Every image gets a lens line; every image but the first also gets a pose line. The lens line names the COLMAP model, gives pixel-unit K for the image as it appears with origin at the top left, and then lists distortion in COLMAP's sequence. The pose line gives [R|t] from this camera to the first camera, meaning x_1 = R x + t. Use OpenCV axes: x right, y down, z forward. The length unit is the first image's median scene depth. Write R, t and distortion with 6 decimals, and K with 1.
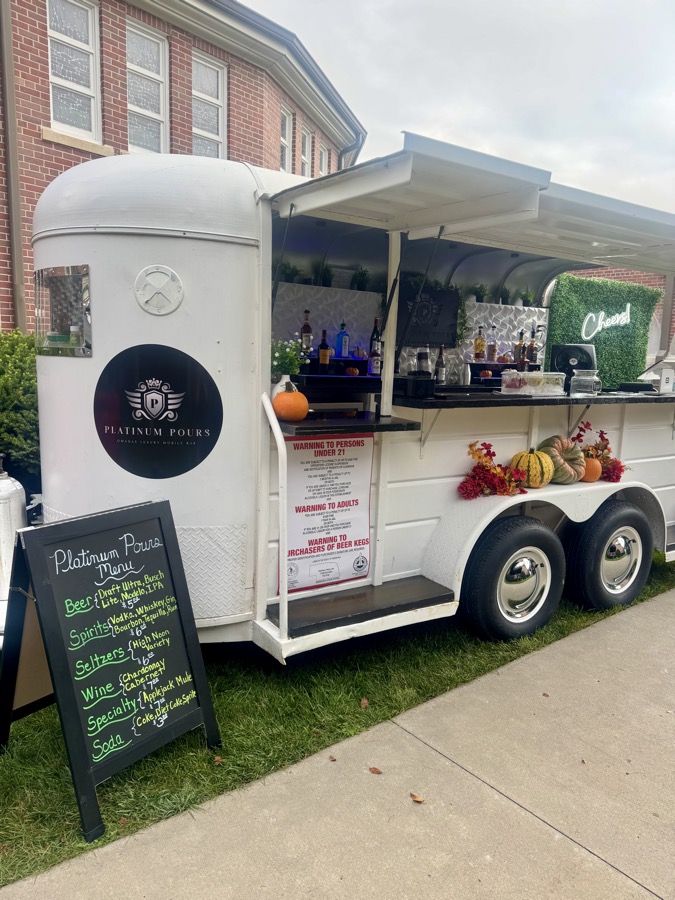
lens RADIAL K [[649.4, 0, 337.5], [0, 649.4, 450.0], [0, 0, 1]] dist [0.077921, -0.001327]
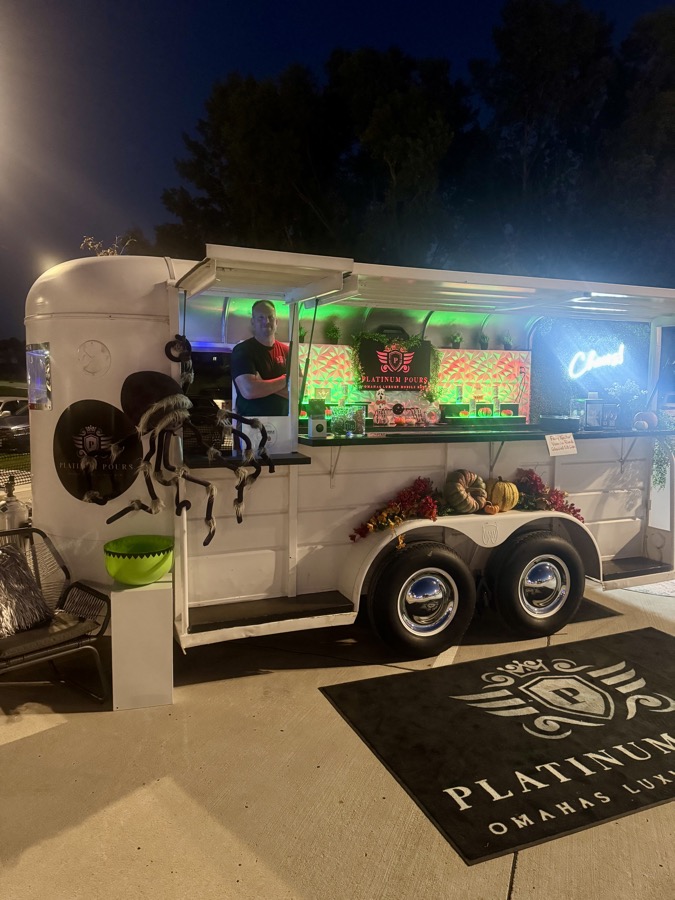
lens RADIAL K [[649.4, 0, 337.5], [0, 649.4, 450.0], [0, 0, 1]] dist [0.077921, -0.001327]
pose [[0.983222, -0.009260, -0.182179, 0.378478], [-0.001573, 0.998243, -0.059228, 0.013789], [0.182407, 0.058520, 0.981480, -0.163316]]
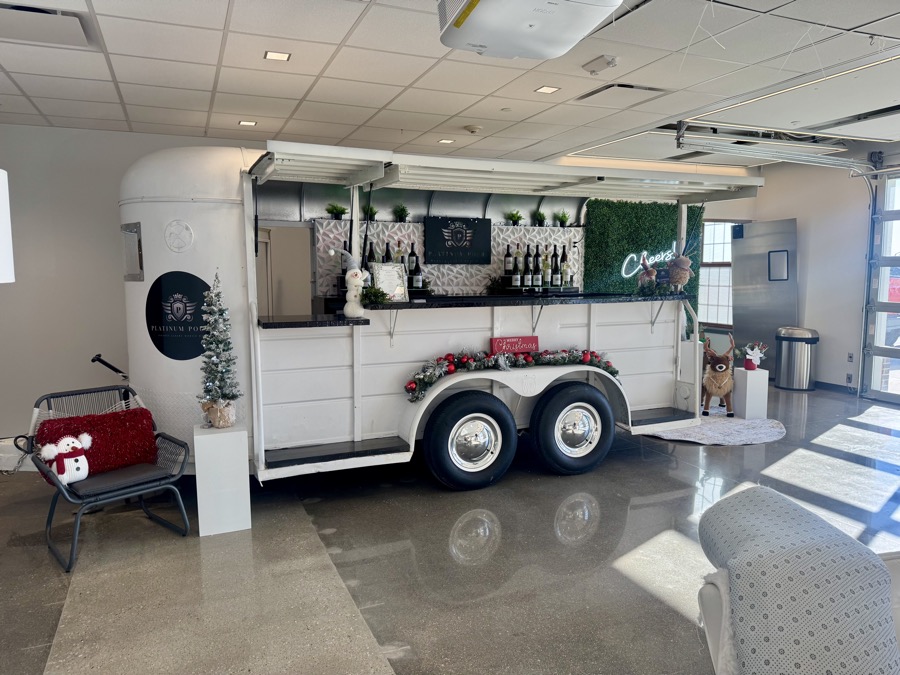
lens RADIAL K [[649.4, 0, 450.0], [0, 649.4, 337.5], [0, 0, 1]] dist [0.077921, -0.001327]
pose [[0.985489, -0.019812, -0.168578, 0.512194], [0.011921, 0.998791, -0.047693, 0.062626], [0.169319, 0.044991, 0.984534, -0.334398]]
